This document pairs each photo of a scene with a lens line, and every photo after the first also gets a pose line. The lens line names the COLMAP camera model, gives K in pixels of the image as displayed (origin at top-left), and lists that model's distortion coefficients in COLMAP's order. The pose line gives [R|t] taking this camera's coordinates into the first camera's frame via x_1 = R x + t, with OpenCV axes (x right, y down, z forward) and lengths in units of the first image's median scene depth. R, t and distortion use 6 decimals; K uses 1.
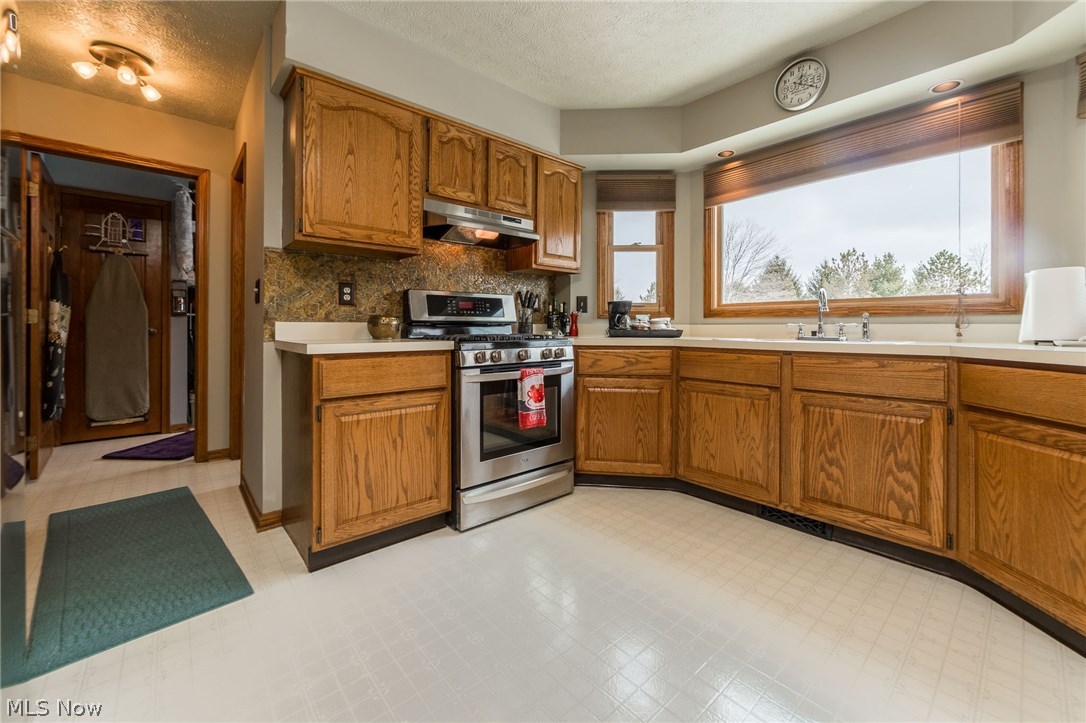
lens RADIAL K [[439.0, 0, 540.3], [0, 439.0, 325.6], [0, 0, 1]] dist [-0.001225, 0.006638]
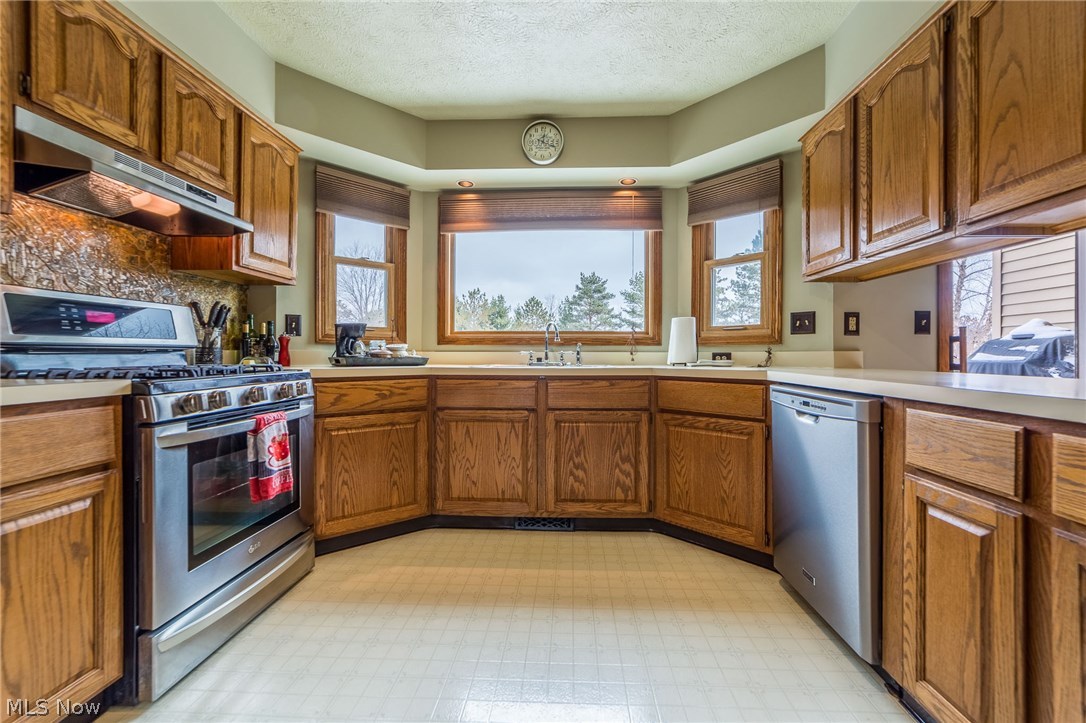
lens RADIAL K [[438.1, 0, 546.1], [0, 438.1, 355.0], [0, 0, 1]] dist [-0.001382, 0.006341]
pose [[0.692737, -0.002587, 0.721186, -0.209975], [-0.003023, 0.999974, 0.006491, -0.002333], [-0.721184, -0.006677, 0.692711, 0.183625]]
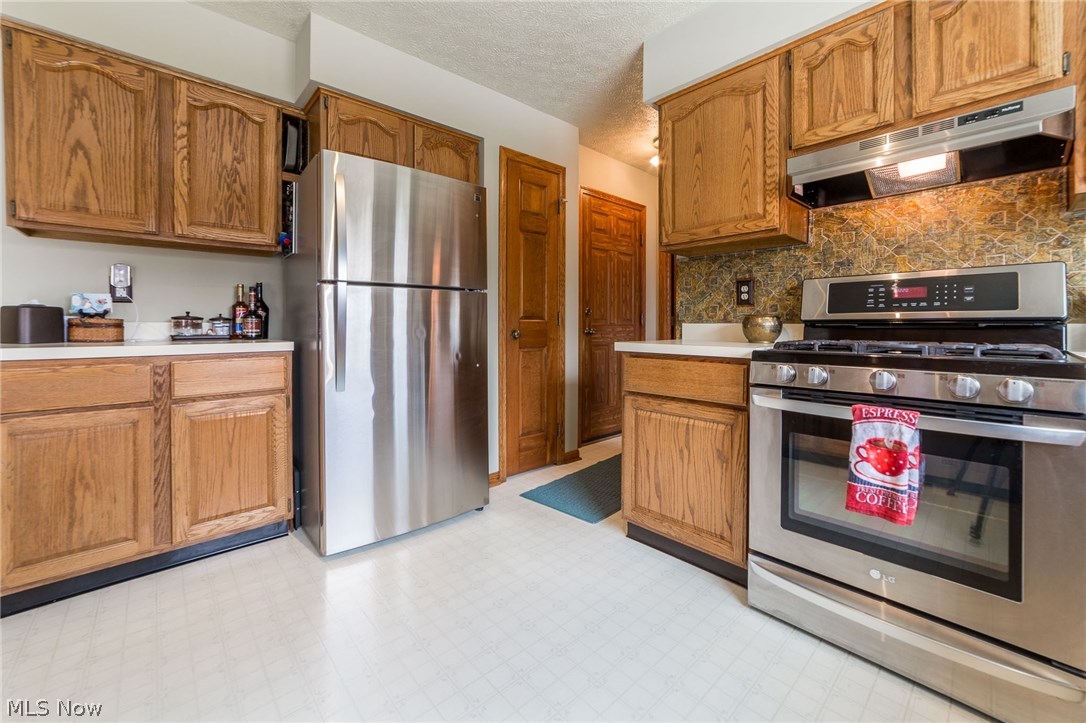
lens RADIAL K [[439.0, 0, 540.3], [0, 439.0, 325.6], [0, 0, 1]] dist [-0.001225, 0.006638]
pose [[0.033692, -0.001628, -0.999431, 0.478069], [-0.000235, 0.999999, -0.001637, -0.000962], [0.999432, 0.000290, 0.033691, 0.542384]]
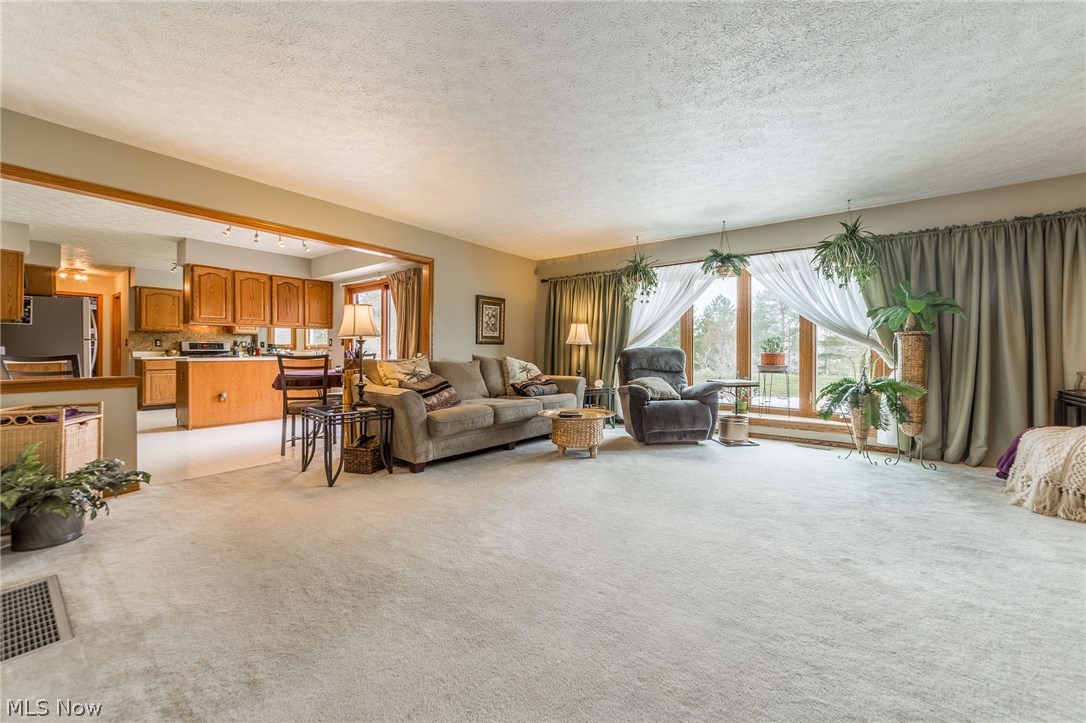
lens RADIAL K [[424.1, 0, 543.0], [0, 424.1, 355.6], [0, 0, 1]] dist [0.013507, 0.000044]
pose [[0.978210, -0.002736, 0.207598, 1.760280], [0.000422, 0.999937, 0.011193, -0.012194], [-0.207615, -0.010861, 0.978150, -2.822068]]
